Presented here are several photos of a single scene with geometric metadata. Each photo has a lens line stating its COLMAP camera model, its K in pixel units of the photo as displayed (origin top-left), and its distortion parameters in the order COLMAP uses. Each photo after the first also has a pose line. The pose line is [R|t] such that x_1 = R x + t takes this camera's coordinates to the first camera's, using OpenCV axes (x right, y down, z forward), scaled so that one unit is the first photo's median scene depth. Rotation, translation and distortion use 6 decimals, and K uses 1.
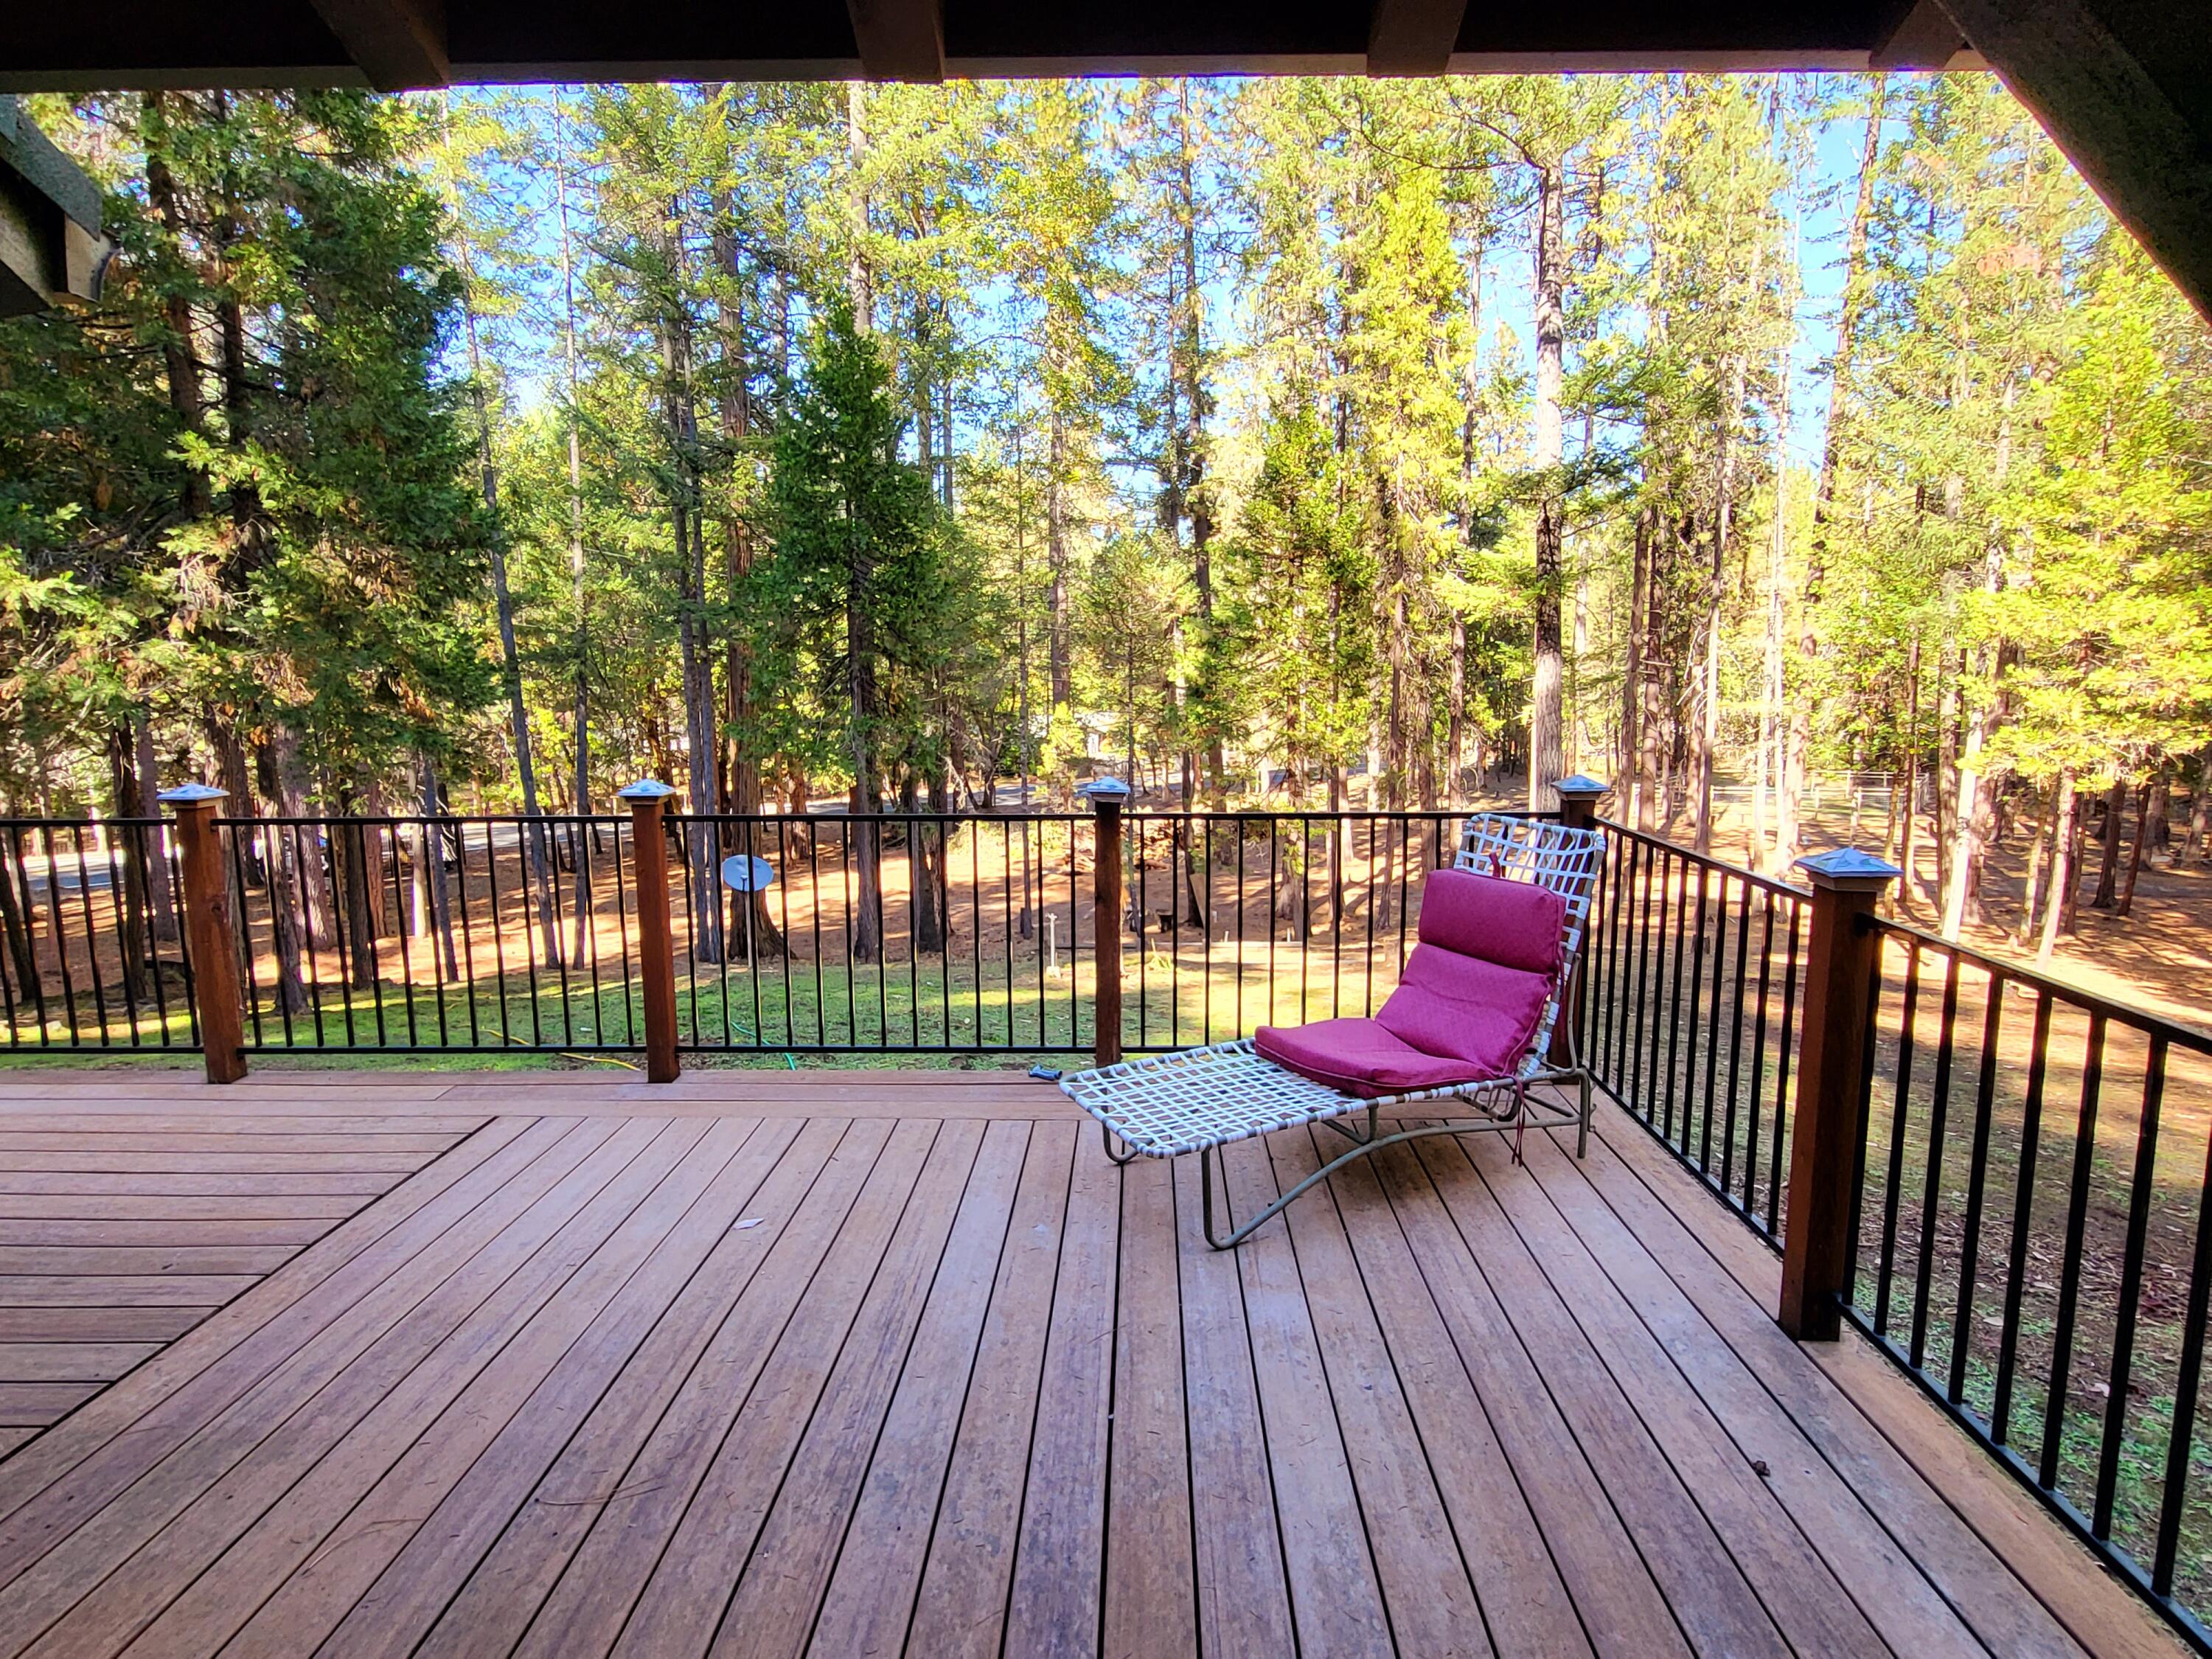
lens RADIAL K [[1187.1, 0, 1100.3], [0, 1187.1, 829.3], [0, 0, 1]] dist [-0.002404, -0.002717]
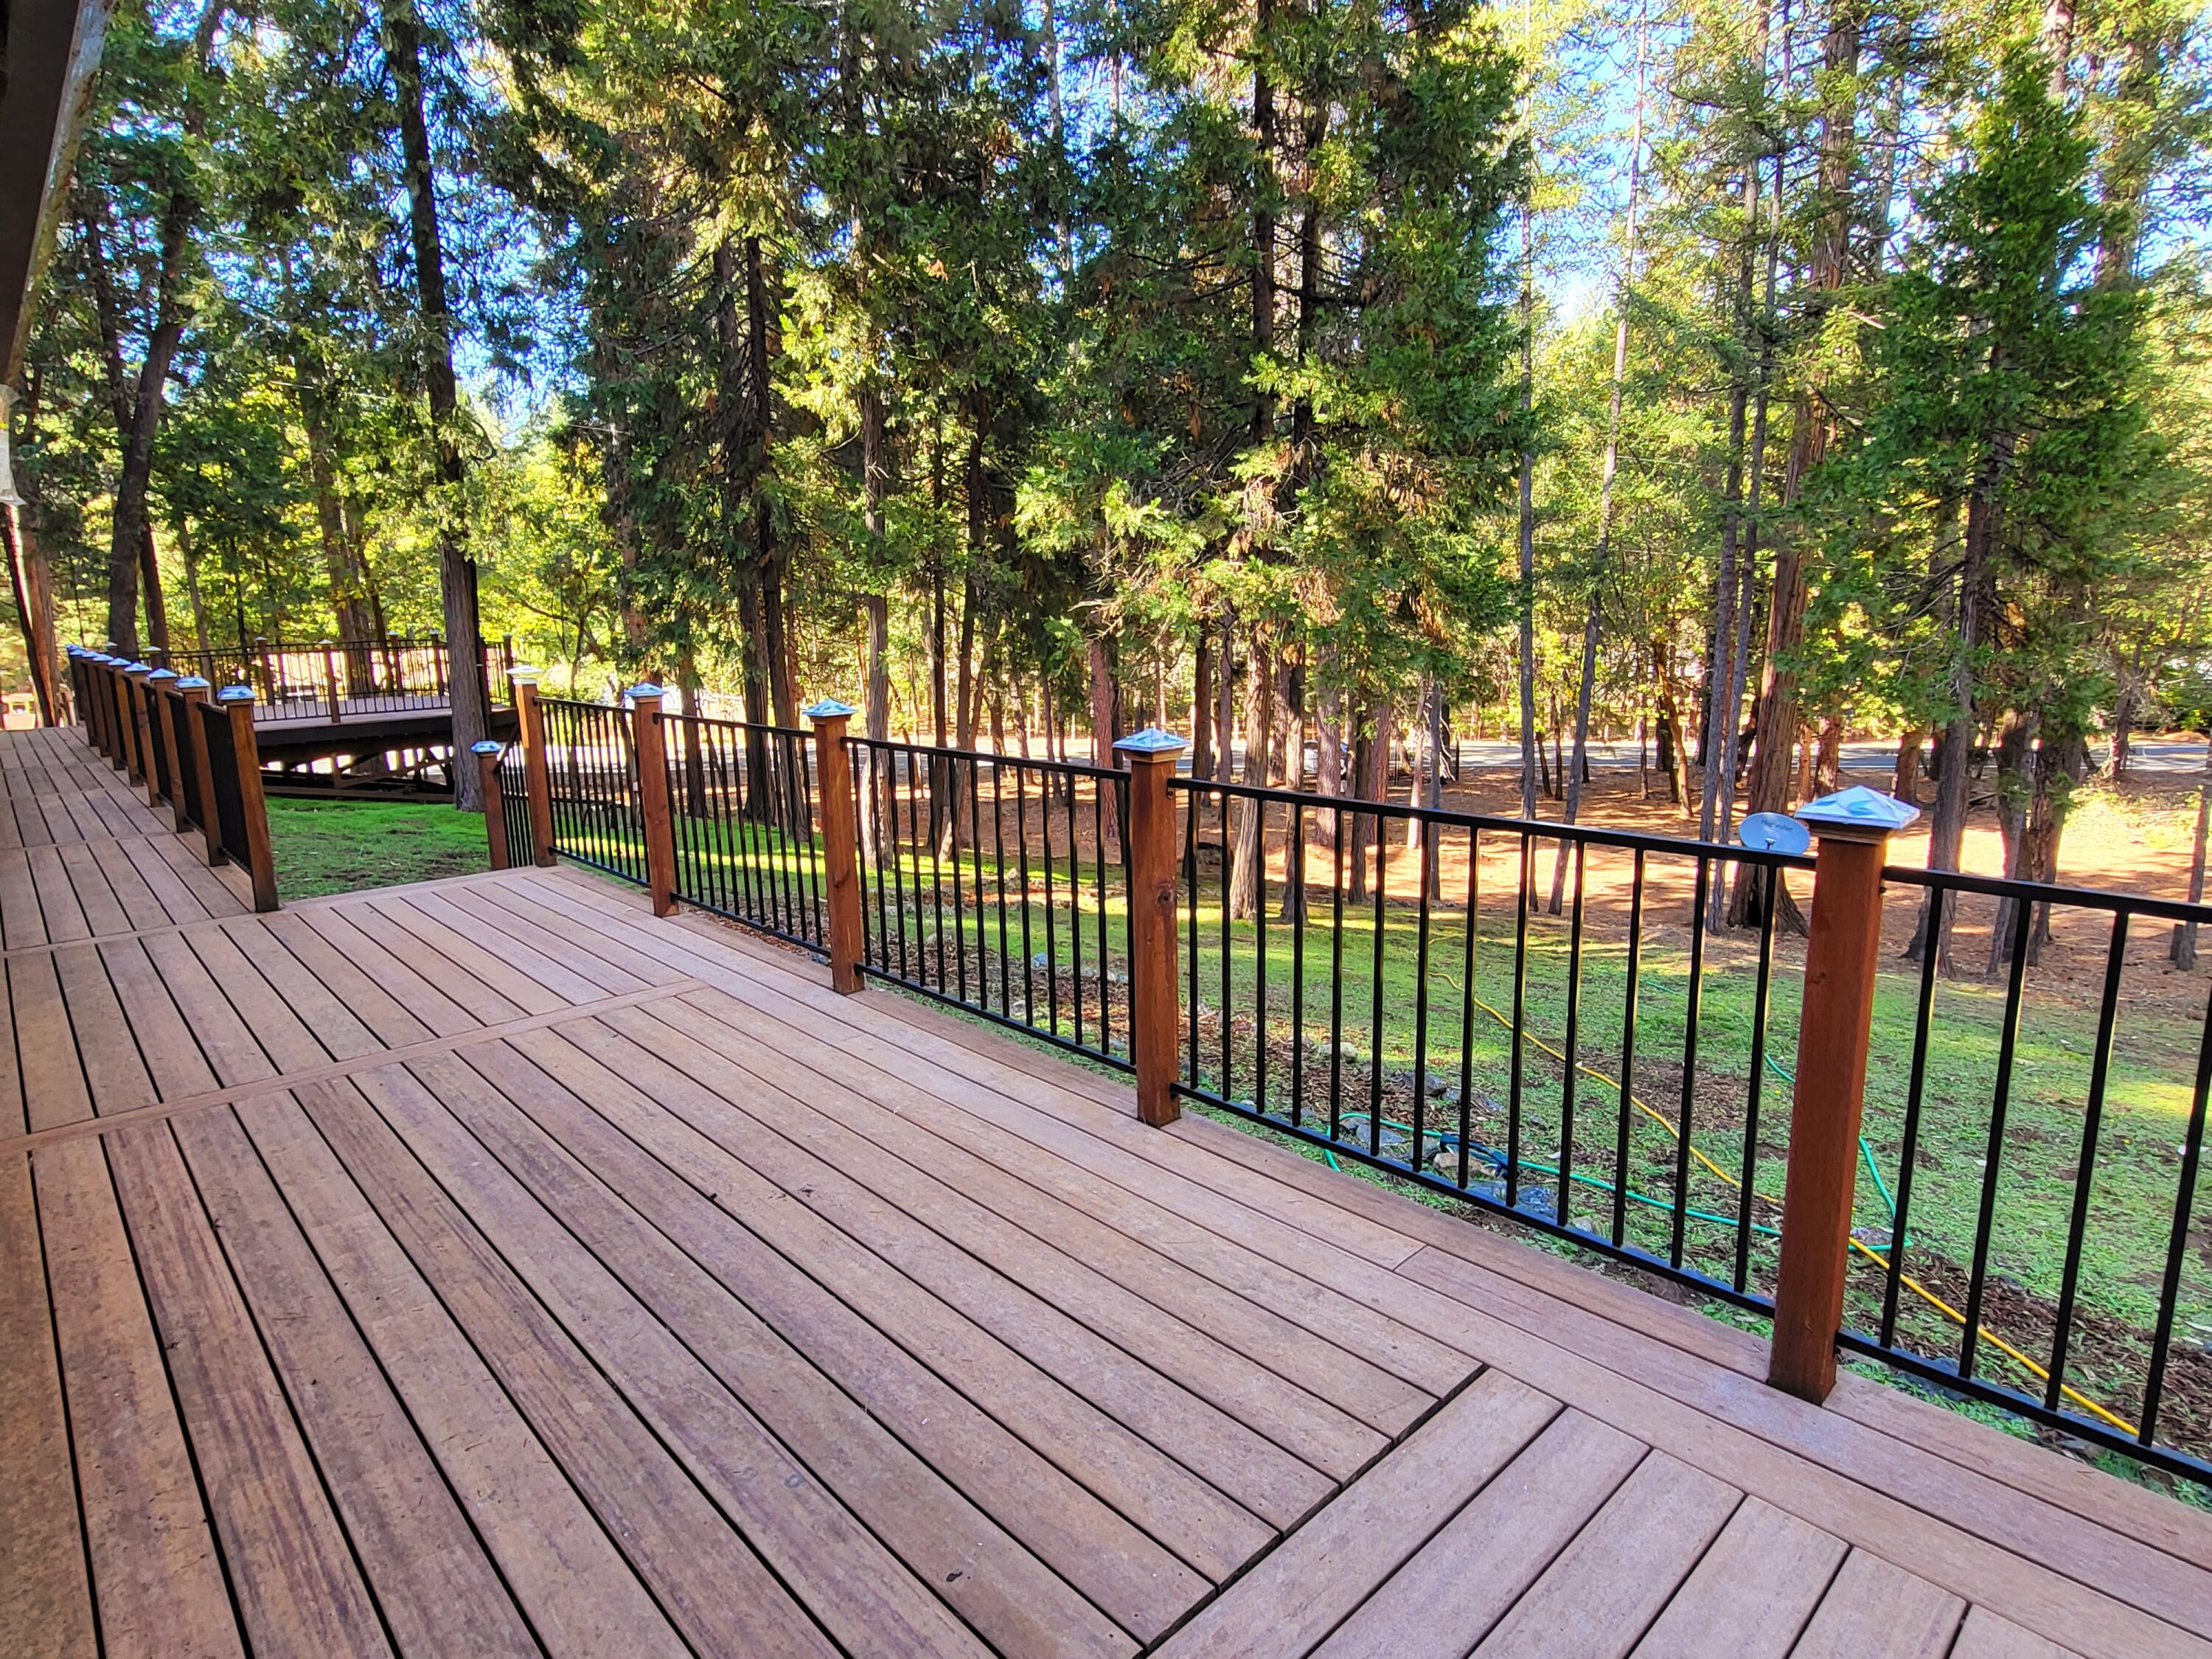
lens RADIAL K [[1187.1, 0, 1100.3], [0, 1187.1, 829.3], [0, 0, 1]] dist [-0.002404, -0.002717]
pose [[0.704265, 0.128389, -0.698231, -0.092819], [-0.082937, 0.991656, 0.098691, -0.016284], [0.705076, -0.011596, 0.709037, 0.158585]]
